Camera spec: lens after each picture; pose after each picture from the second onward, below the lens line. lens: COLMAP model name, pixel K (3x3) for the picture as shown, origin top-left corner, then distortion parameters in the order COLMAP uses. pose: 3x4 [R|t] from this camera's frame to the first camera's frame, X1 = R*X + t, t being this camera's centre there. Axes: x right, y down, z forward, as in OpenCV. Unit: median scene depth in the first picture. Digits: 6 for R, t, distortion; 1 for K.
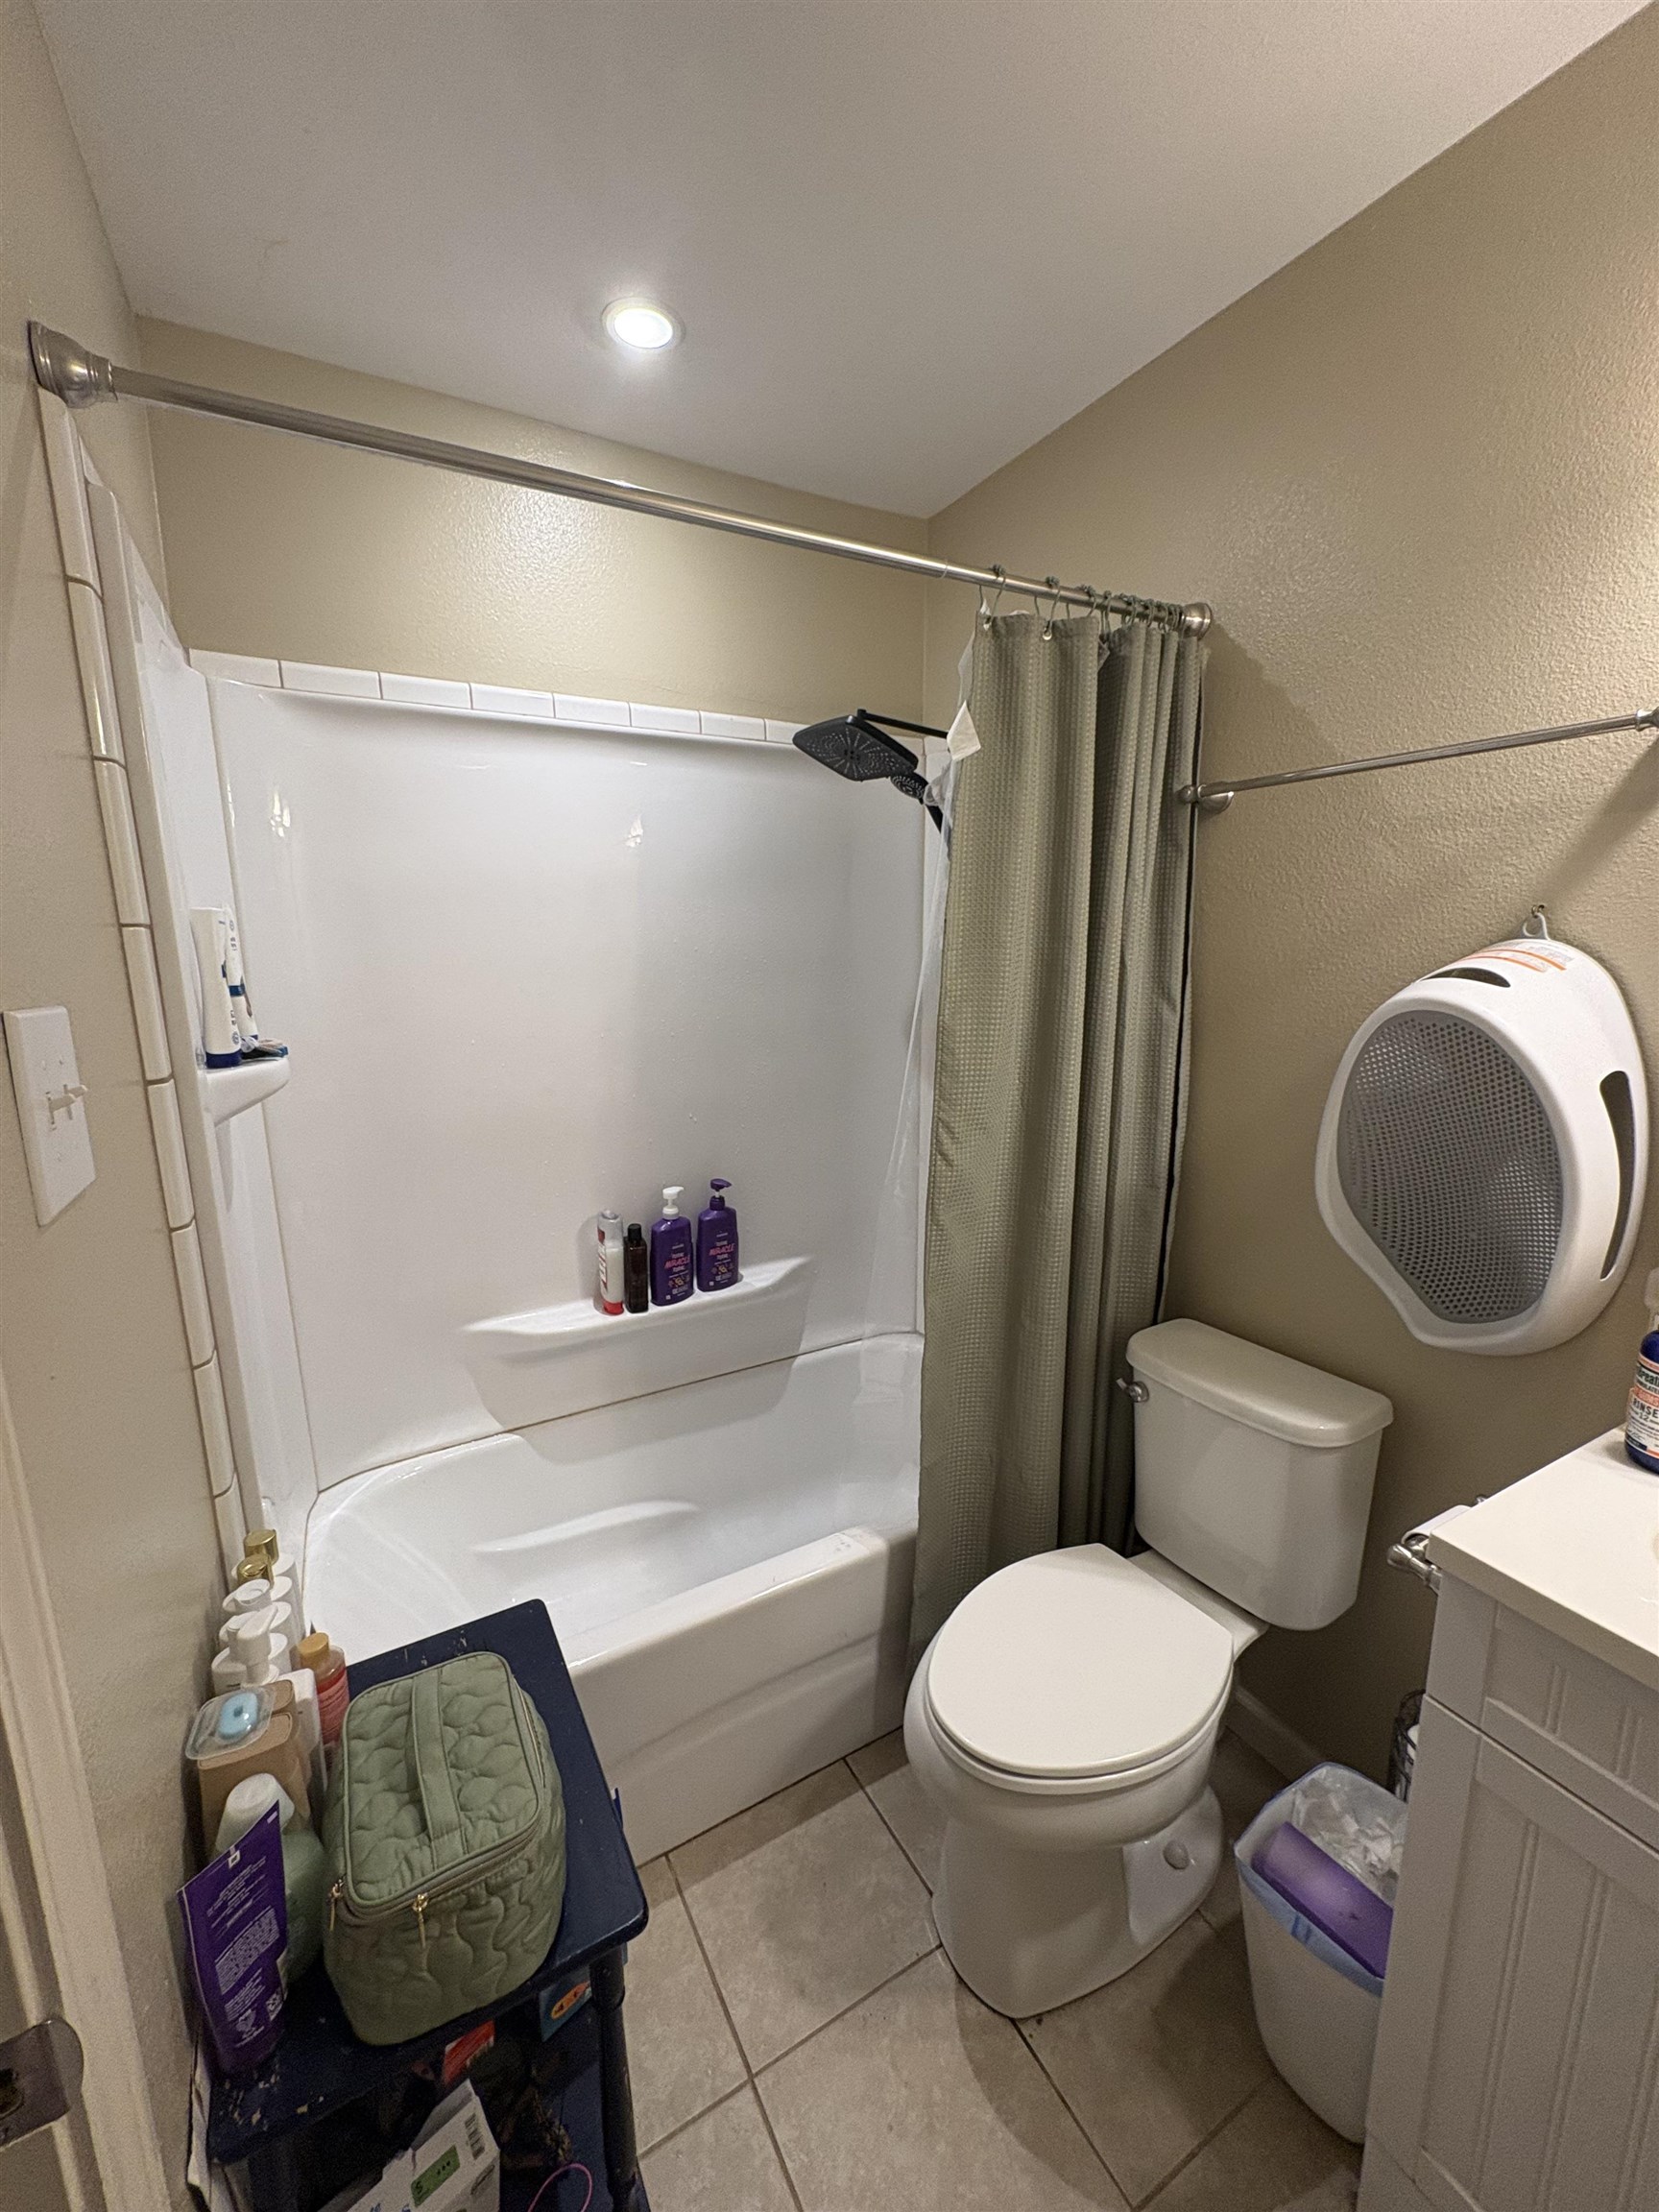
lens RADIAL K [[882.6, 0, 831.5], [0, 882.6, 1106.3], [0, 0, 1]] dist [-0.000890, 0.000086]
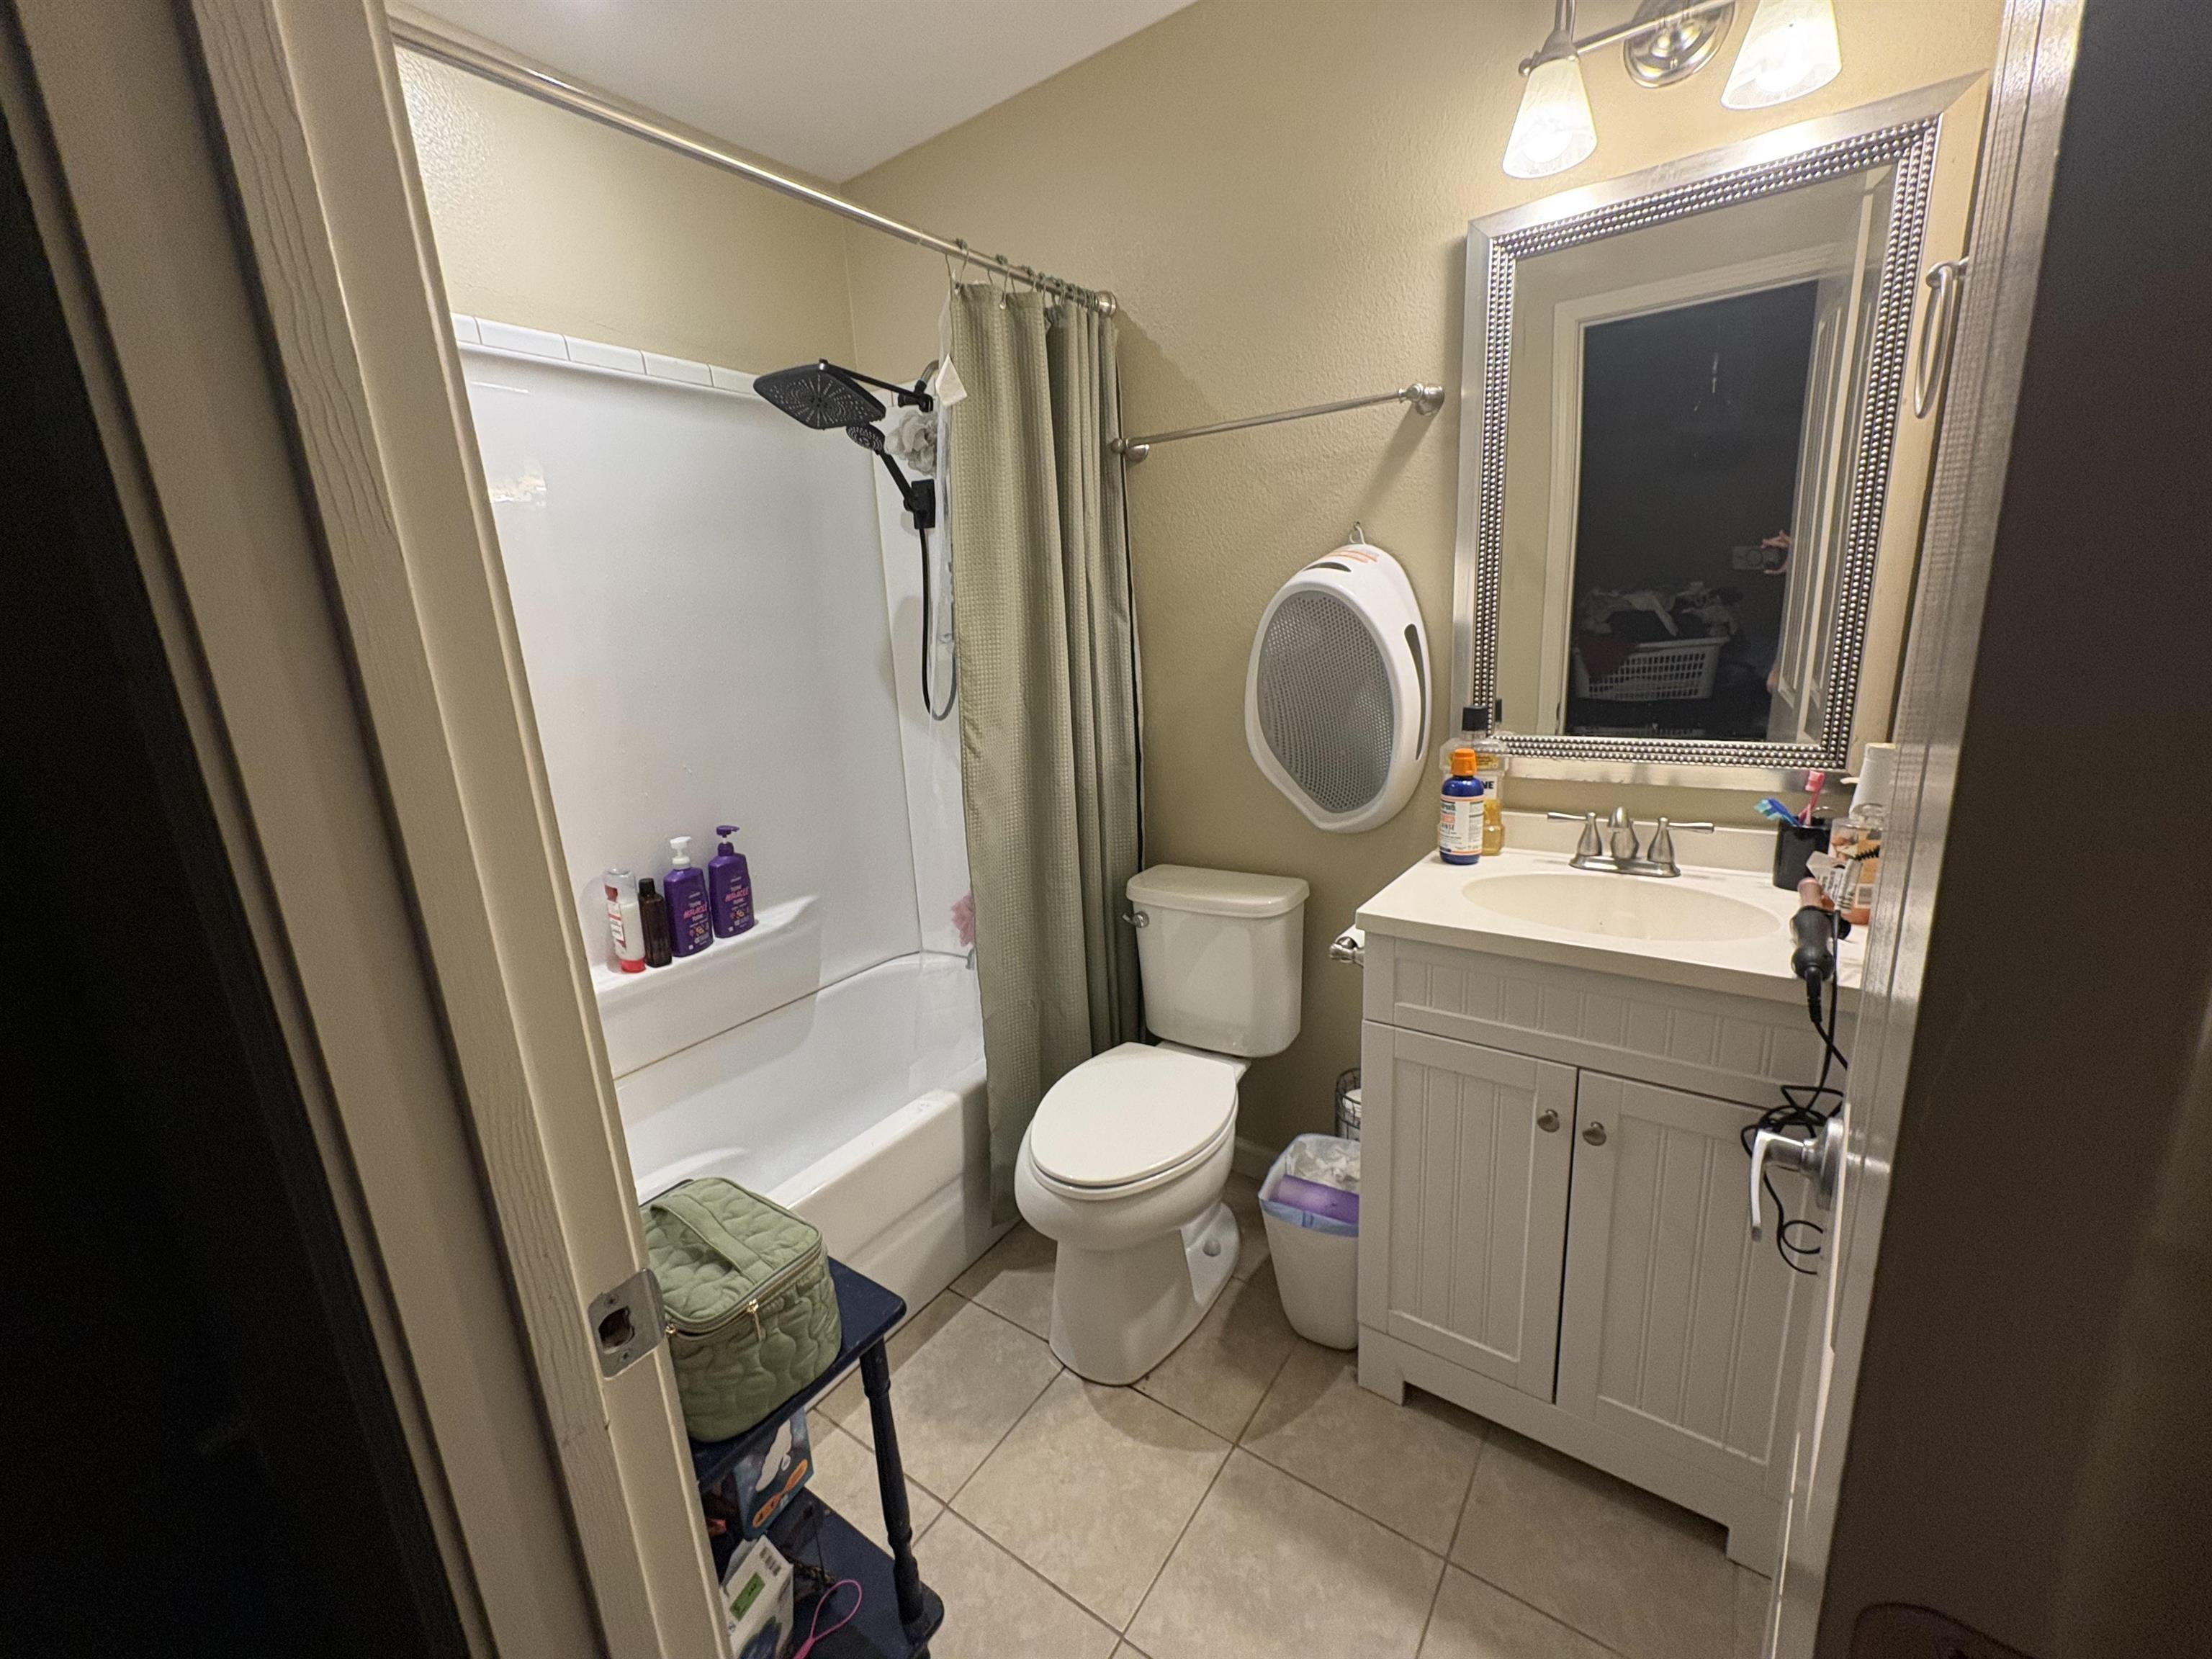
lens RADIAL K [[882.6, 0, 1104.7], [0, 882.6, 826.9], [0, 0, 1]] dist [-0.000890, 0.000086]
pose [[0.903853, -0.139231, 0.404556, -0.210922], [0.125217, 0.990250, 0.061043, 0.113577], [-0.409110, -0.004517, 0.912474, -0.154632]]
